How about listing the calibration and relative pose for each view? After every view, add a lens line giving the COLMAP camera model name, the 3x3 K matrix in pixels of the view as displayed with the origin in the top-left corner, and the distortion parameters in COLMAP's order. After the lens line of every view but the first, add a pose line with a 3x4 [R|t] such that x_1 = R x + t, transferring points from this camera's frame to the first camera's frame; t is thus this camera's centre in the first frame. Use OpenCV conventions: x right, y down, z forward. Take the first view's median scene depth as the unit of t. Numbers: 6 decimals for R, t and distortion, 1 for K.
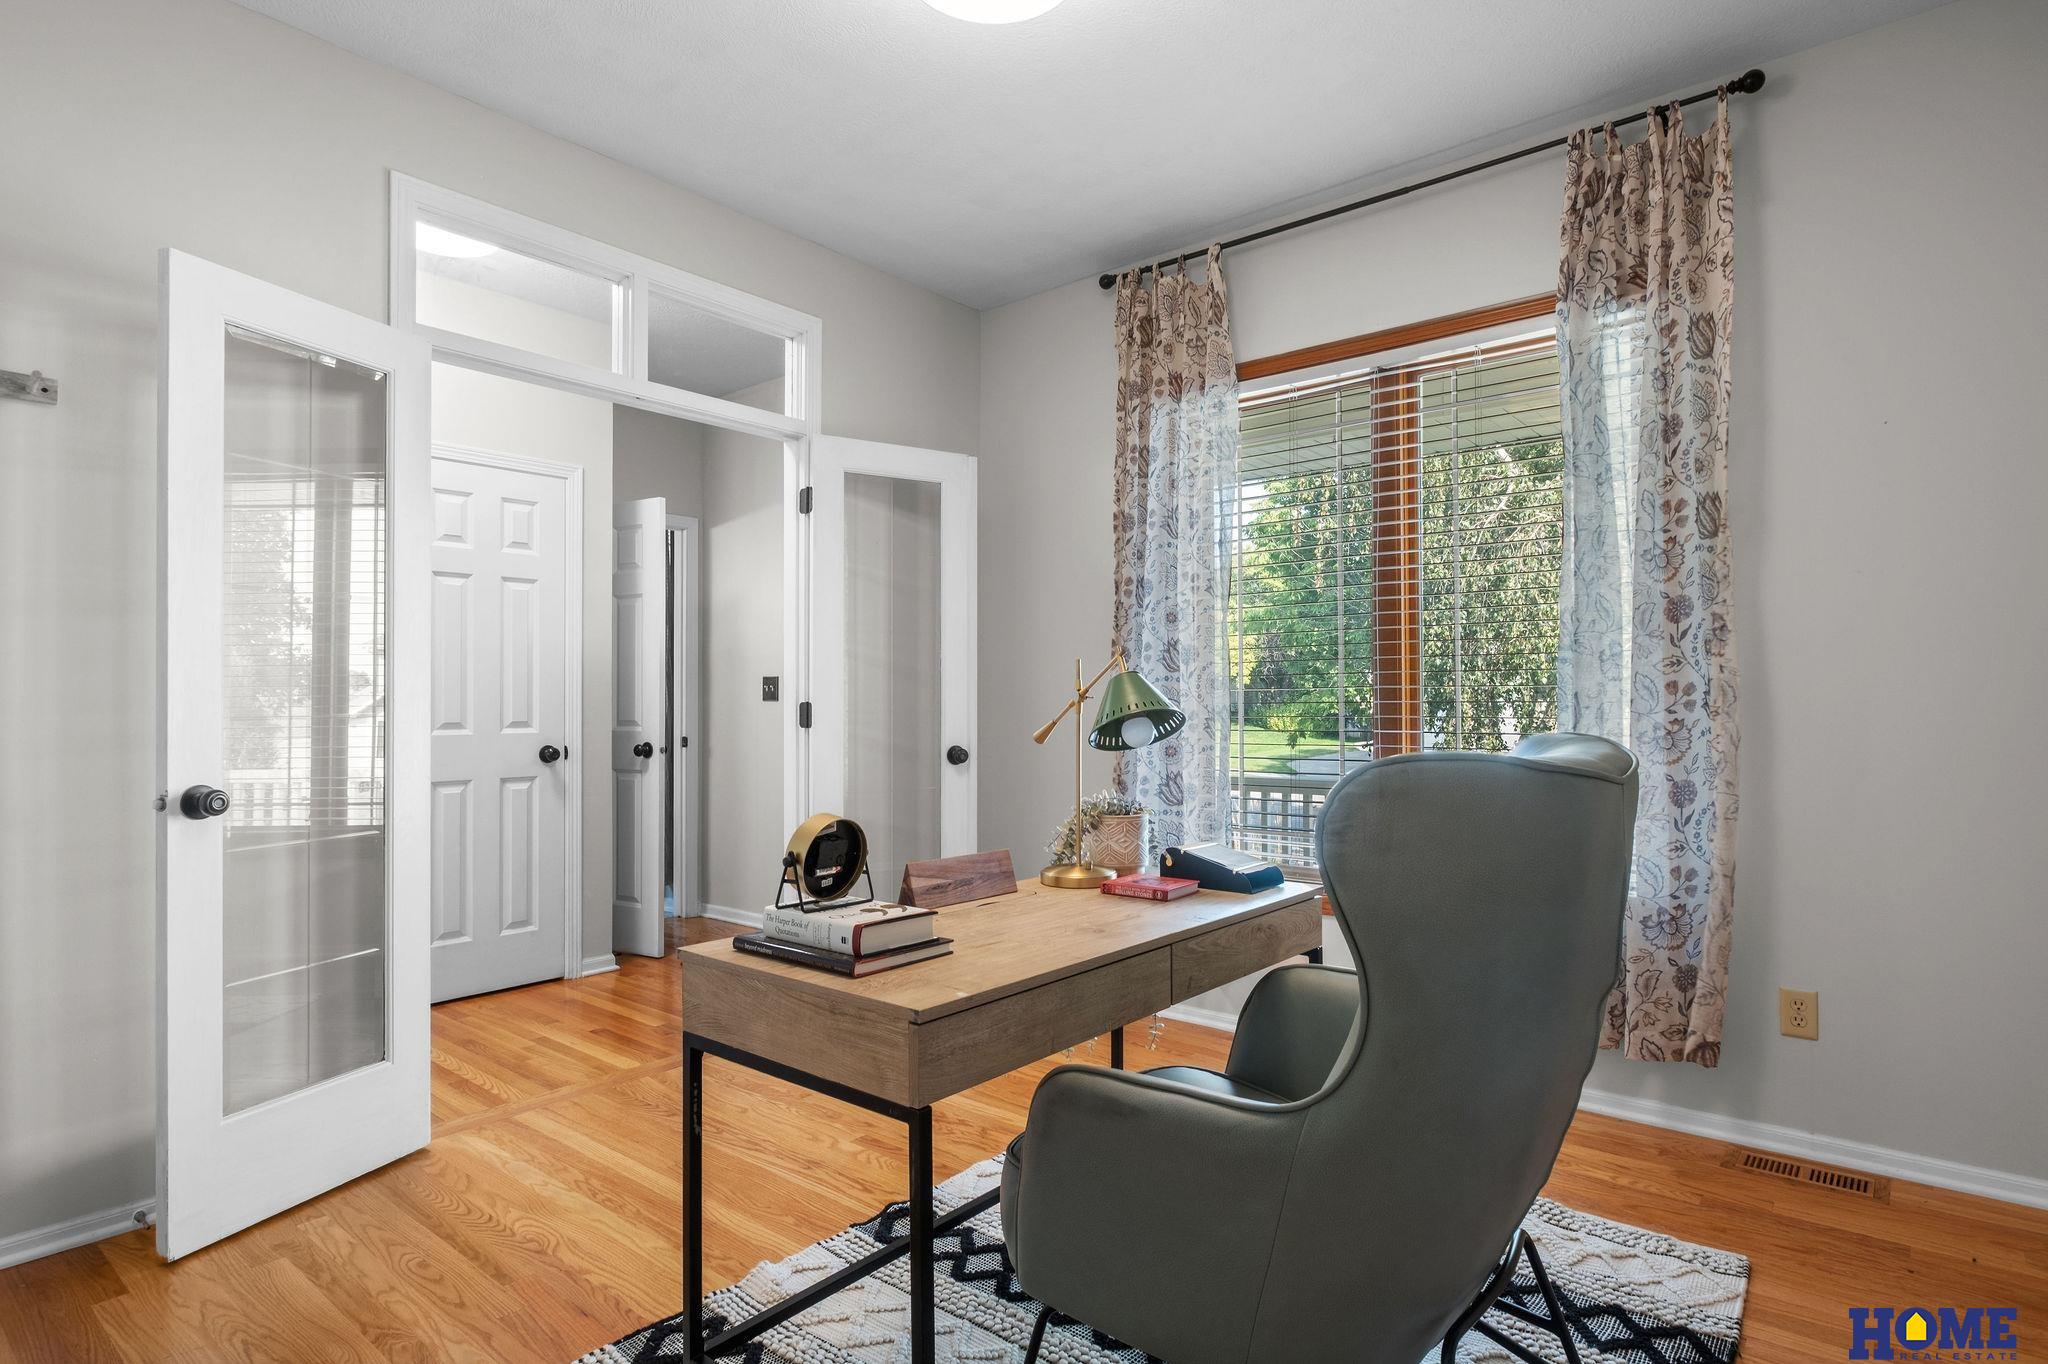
lens RADIAL K [[1063.4, 0, 1026.1], [0, 1063.4, 688.6], [0, 0, 1]] dist [0.000261, -0.001492]
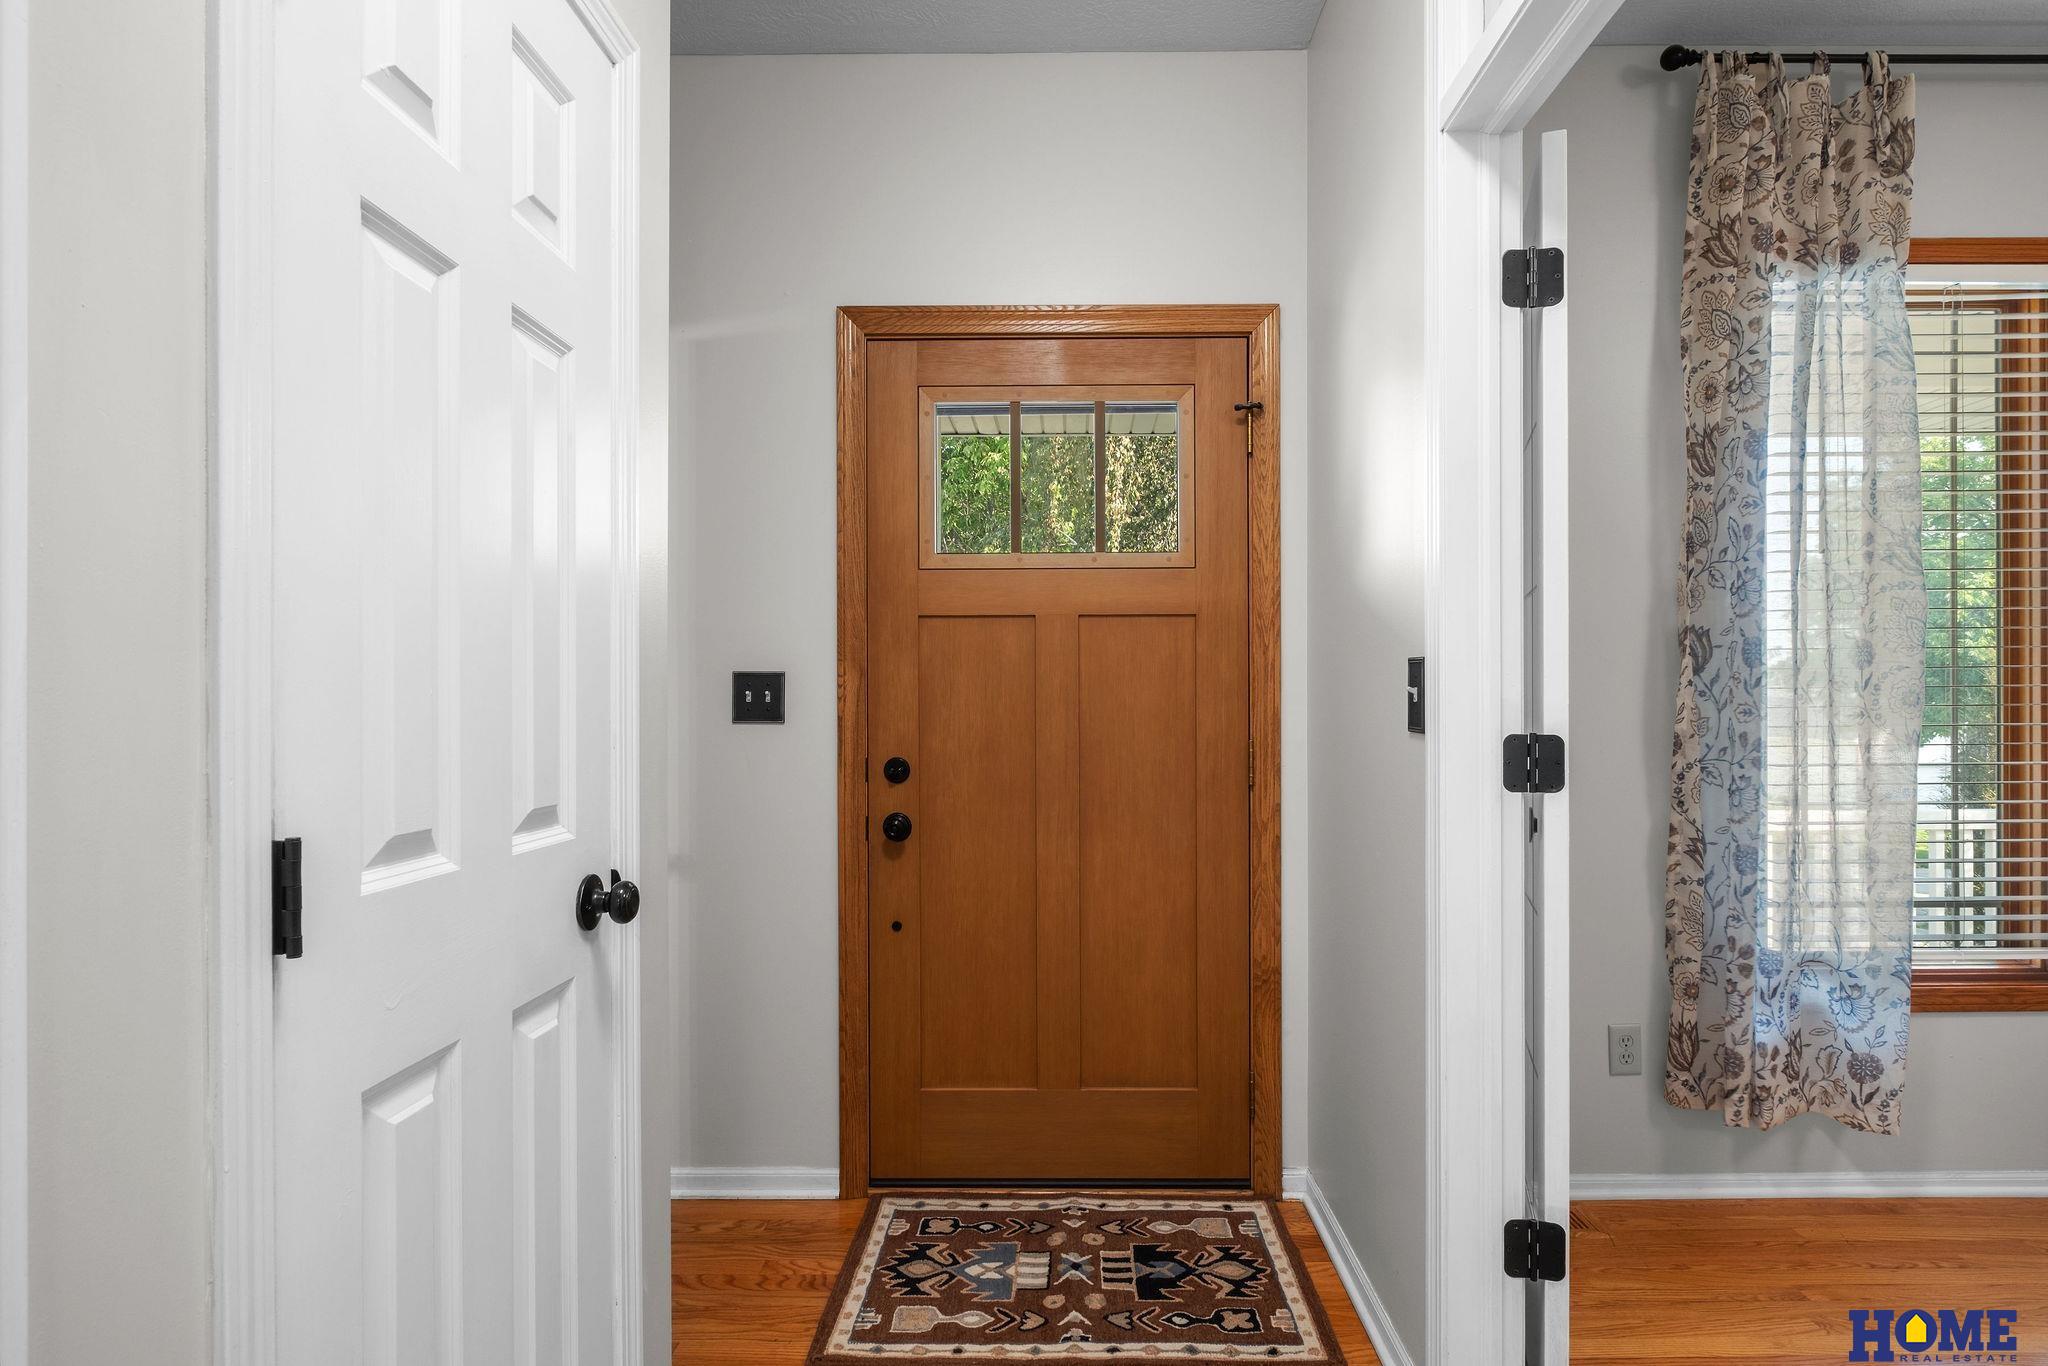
lens RADIAL K [[1063.4, 0, 1028.8], [0, 1063.4, 692.9], [0, 0, 1]] dist [0.000261, -0.001492]
pose [[0.765680, 0.005708, 0.643197, -0.639037], [-0.005696, 0.999982, -0.002094, -0.001046], [-0.643197, -0.002061, 0.765698, 0.779732]]
